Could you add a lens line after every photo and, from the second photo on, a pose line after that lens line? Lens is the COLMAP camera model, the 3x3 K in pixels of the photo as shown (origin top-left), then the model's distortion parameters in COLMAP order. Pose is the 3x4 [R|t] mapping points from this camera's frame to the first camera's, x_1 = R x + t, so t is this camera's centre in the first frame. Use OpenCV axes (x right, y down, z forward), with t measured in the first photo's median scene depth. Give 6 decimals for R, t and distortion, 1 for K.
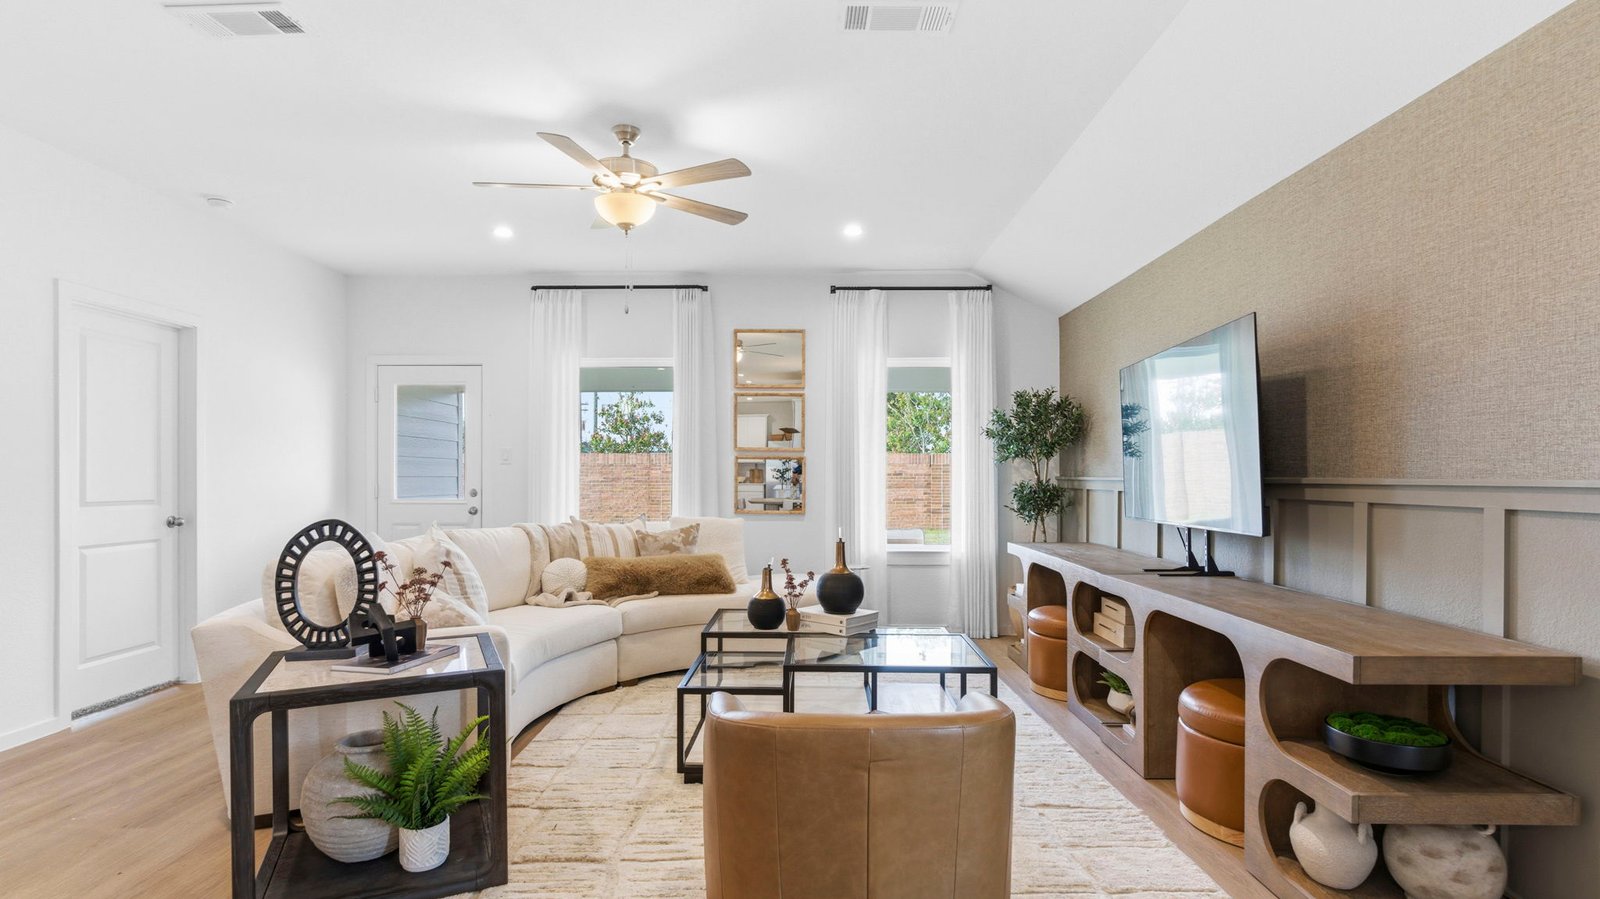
lens RADIAL K [[772.4, 0, 797.5], [0, 772.4, 474.0], [0, 0, 1]] dist [0.014242, -0.000062]
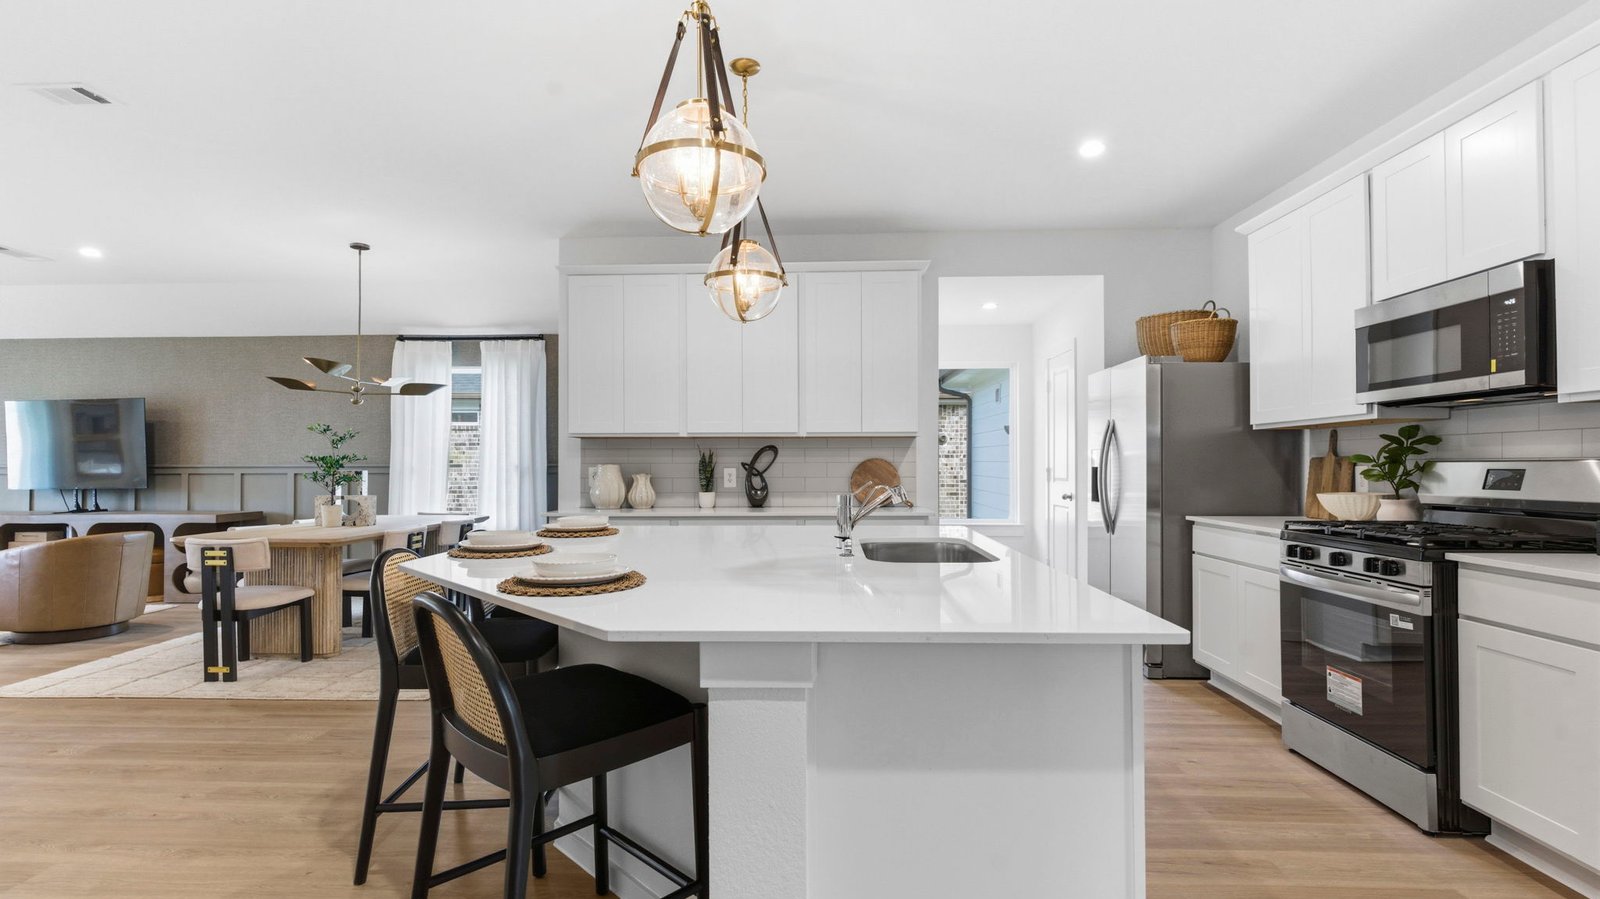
lens RADIAL K [[762.1, 0, 795.3], [0, 762.1, 457.3], [0, 0, 1]] dist [-0.003336, 0.000441]
pose [[0.022406, 0.010311, 0.999696, -1.918922], [0.000745, 0.999946, -0.010330, 0.008894], [-0.999749, 0.000977, 0.022397, -1.215072]]
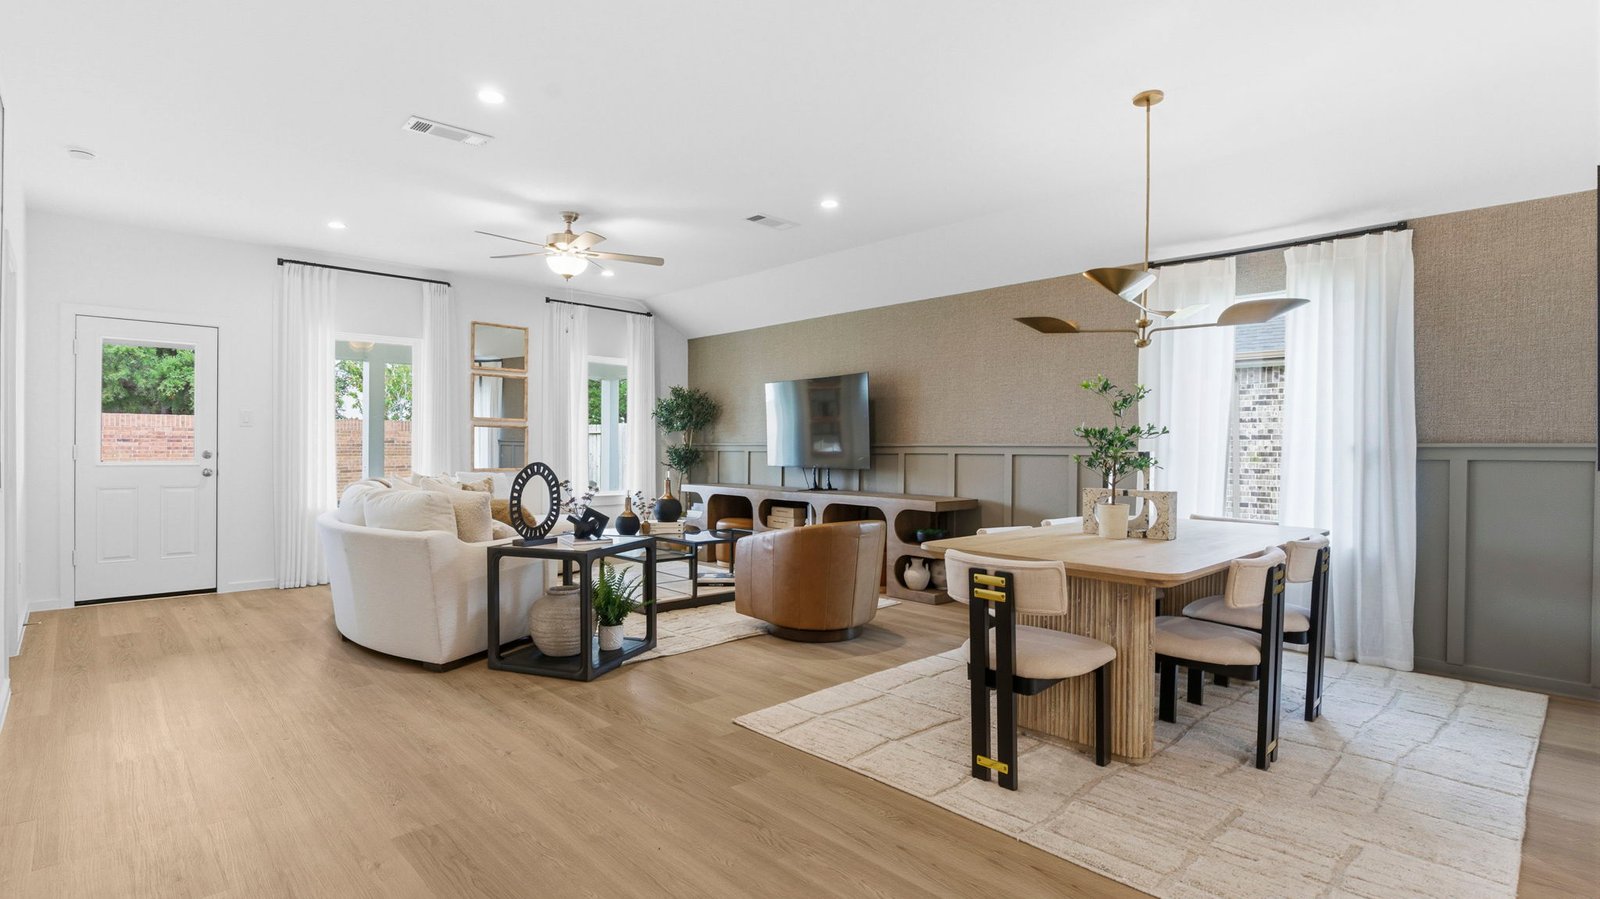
lens RADIAL K [[776.0, 0, 800.0], [0, 776.0, 449.5], [0, 0, 1]] dist [-0.000885, 0.000032]
pose [[0.709934, 0.003093, 0.704261, -1.273916], [-0.007514, 0.999967, 0.003183, 0.019472], [-0.704228, -0.007551, 0.709934, -0.541026]]
